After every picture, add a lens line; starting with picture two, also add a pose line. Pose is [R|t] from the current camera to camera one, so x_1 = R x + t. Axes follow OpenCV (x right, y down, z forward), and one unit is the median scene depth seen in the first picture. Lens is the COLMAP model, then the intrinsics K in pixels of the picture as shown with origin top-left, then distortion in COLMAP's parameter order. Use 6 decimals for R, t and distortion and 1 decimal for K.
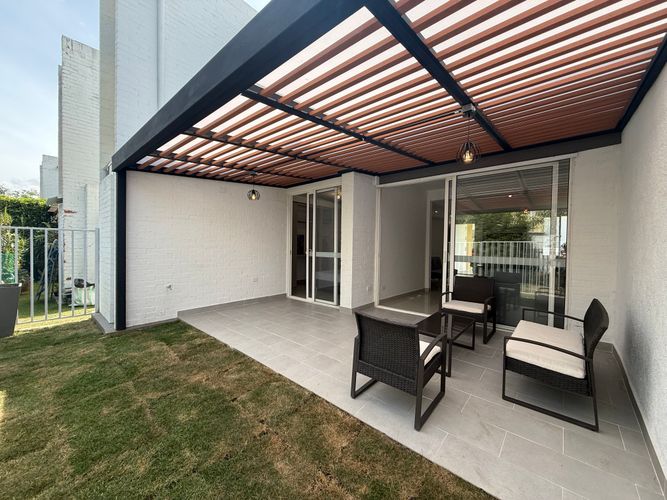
lens RADIAL K [[264.4, 0, 331.1], [0, 264.4, 248.7], [0, 0, 1]] dist [0.000257, 0.000664]
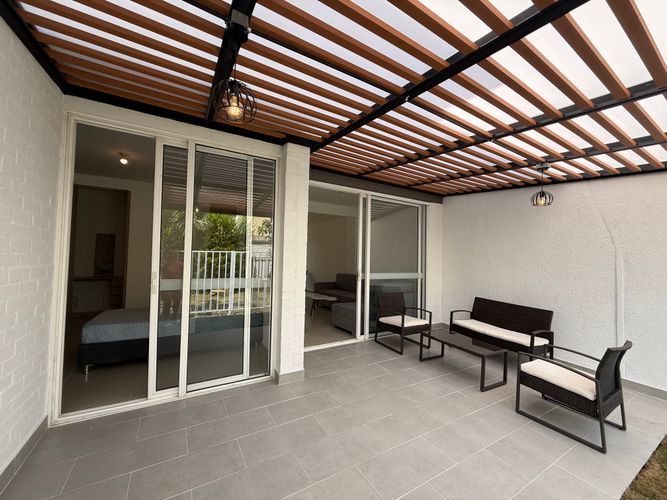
lens RADIAL K [[264.4, 0, 330.6], [0, 264.4, 250.9], [0, 0, 1]] dist [0.000257, 0.000664]
pose [[0.313494, 0.027327, 0.949197, -0.654624], [0.001656, 0.999569, -0.029325, -0.037024], [-0.949589, 0.010765, 0.313314, 1.011999]]
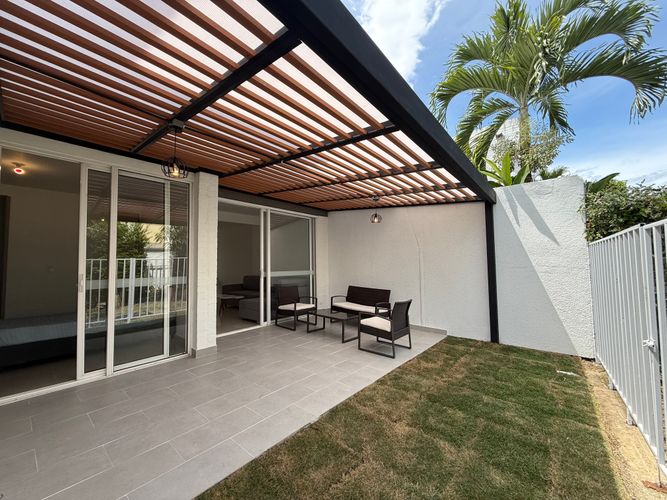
lens RADIAL K [[264.4, 0, 328.0], [0, 264.4, 249.4], [0, 0, 1]] dist [0.000257, 0.000664]
pose [[-0.007335, 0.048475, 0.998797, -0.978684], [0.037328, 0.998141, -0.048169, -0.012376], [-0.999276, 0.036930, -0.009131, 0.897822]]
